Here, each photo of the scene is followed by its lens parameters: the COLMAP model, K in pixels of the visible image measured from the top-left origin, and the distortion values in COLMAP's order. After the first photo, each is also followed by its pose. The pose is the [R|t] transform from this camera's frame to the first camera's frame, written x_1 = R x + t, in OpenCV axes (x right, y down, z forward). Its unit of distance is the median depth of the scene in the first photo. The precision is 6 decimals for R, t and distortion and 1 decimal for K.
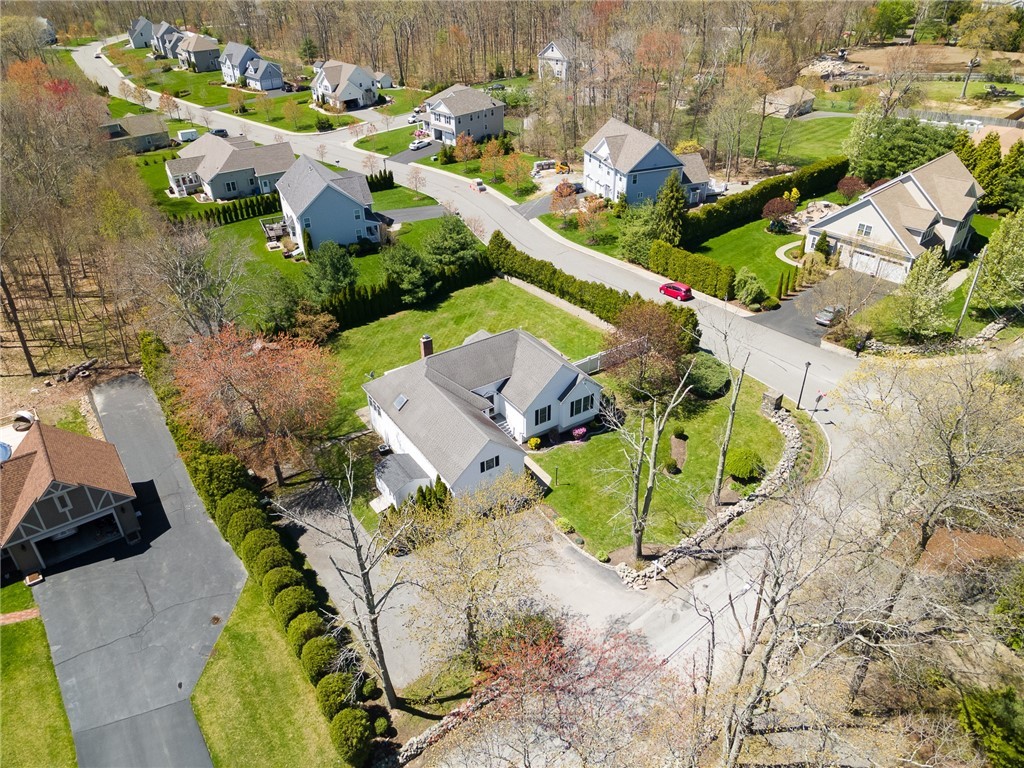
lens RADIAL K [[754.0, 0, 500.6], [0, 754.0, 378.6], [0, 0, 1]] dist [0.027955, 0.004094]
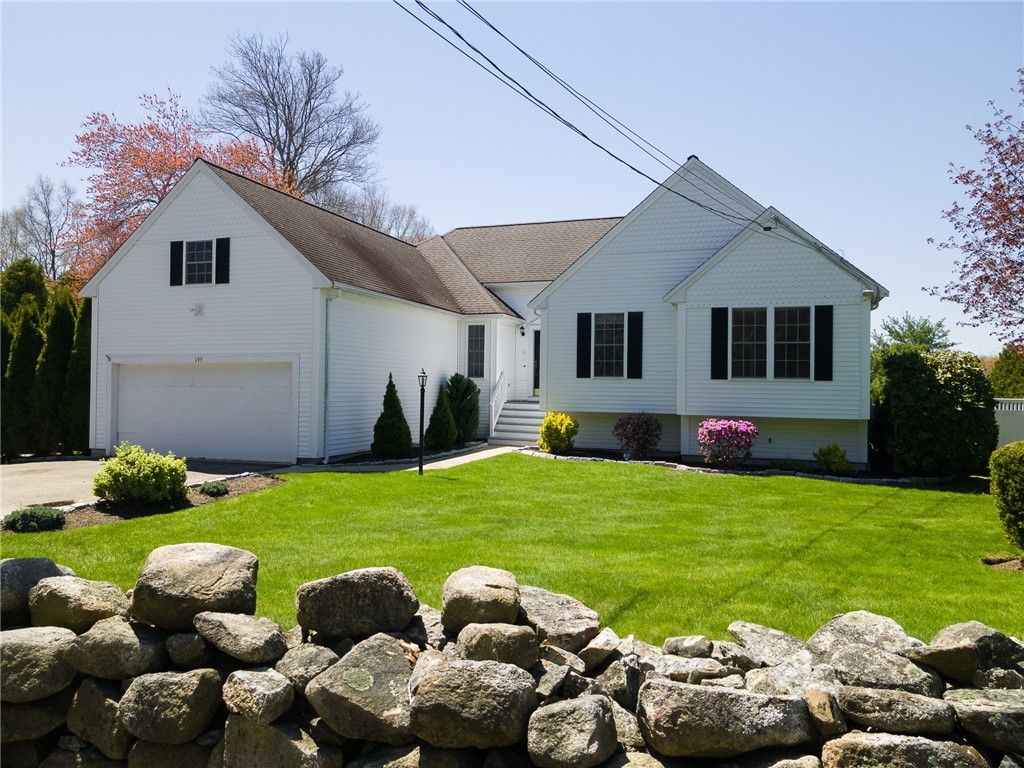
lens RADIAL K [[754.0, 0, 500.6], [0, 754.0, 378.6], [0, 0, 1]] dist [0.027955, 0.004094]
pose [[0.597636, 0.013849, -0.801648, 0.261724], [-0.452368, 0.831330, -0.322883, 0.170452], [0.661963, 0.555606, 0.503097, 0.835232]]
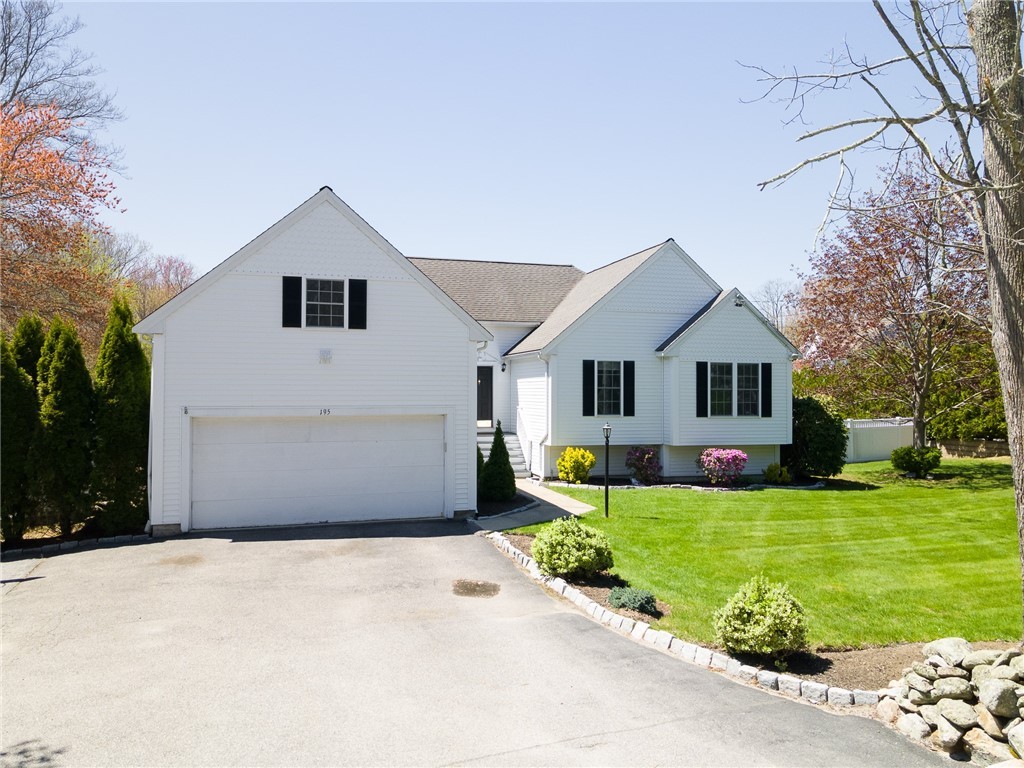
lens RADIAL K [[754.0, 0, 500.6], [0, 754.0, 378.6], [0, 0, 1]] dist [0.027955, 0.004094]
pose [[0.956857, 0.017367, -0.290041, 0.107946], [-0.174751, 0.831898, -0.526695, 0.232535], [0.232138, 0.554657, 0.799042, 0.714535]]
